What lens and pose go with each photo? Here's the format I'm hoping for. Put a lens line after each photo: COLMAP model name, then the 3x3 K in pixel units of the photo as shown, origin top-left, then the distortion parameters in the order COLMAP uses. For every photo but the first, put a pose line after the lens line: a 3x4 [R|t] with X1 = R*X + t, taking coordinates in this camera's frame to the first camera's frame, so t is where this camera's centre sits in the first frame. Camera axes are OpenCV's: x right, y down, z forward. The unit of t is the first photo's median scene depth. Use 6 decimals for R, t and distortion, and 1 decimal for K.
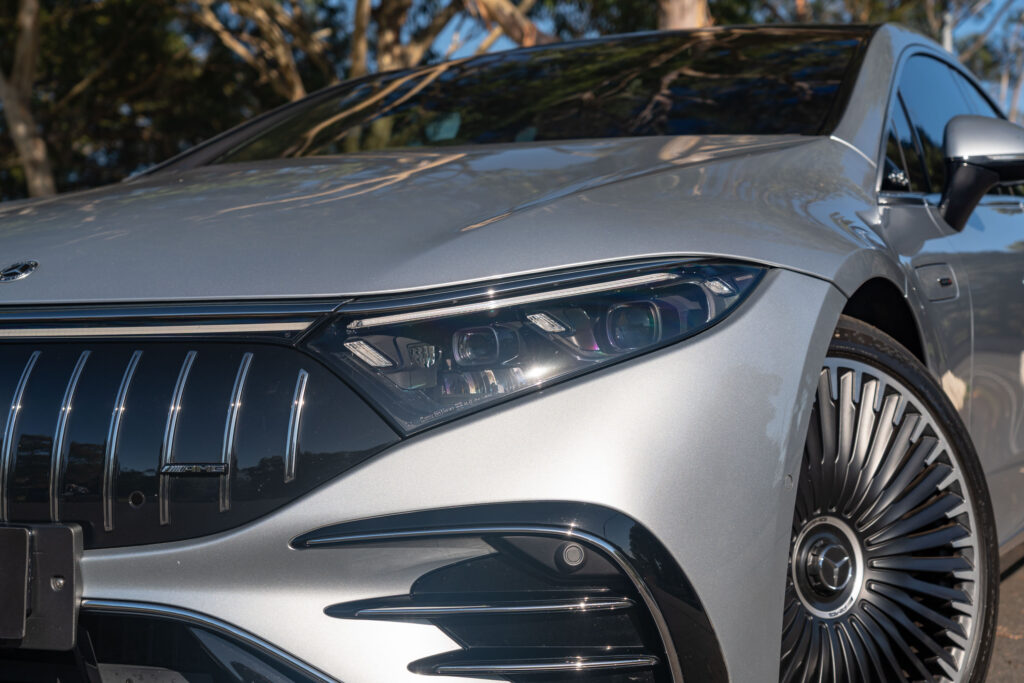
lens RADIAL K [[1474.5, 0, 515.8], [0, 1474.5, 342.1], [0, 0, 1]] dist [0.038111, 0.000000]
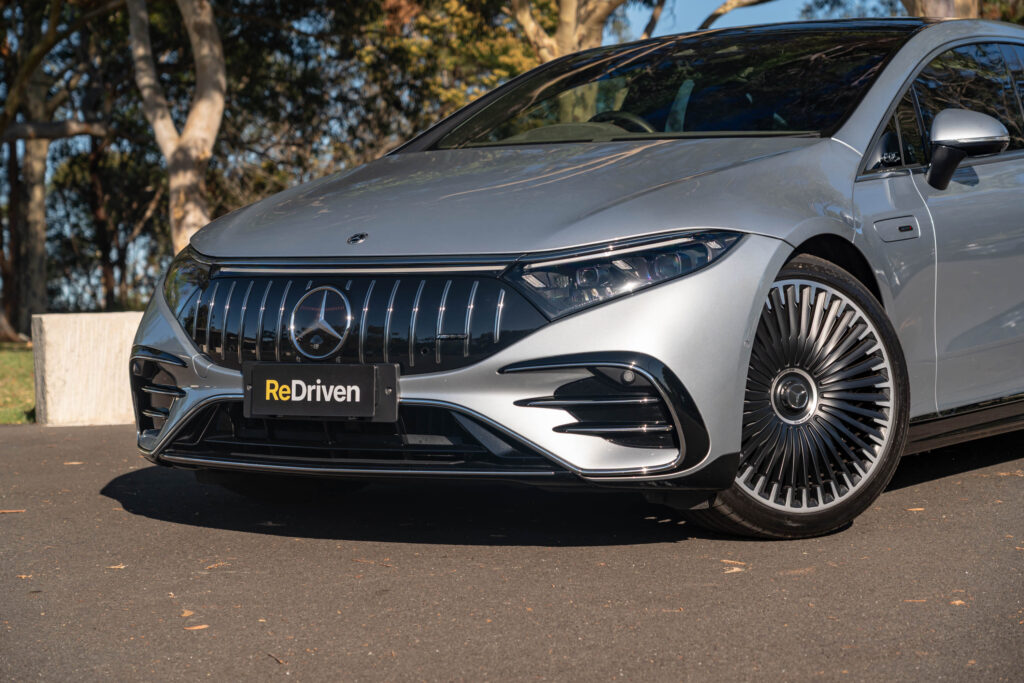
lens RADIAL K [[2415.2, 0, 511.9], [0, 2415.2, 341.9], [0, 0, 1]] dist [0.108719, 0.000000]
pose [[0.988929, -0.001565, -0.148383, 0.346140], [0.009358, 0.998612, 0.051835, -0.077440], [0.148096, -0.052650, 0.987571, -2.187144]]
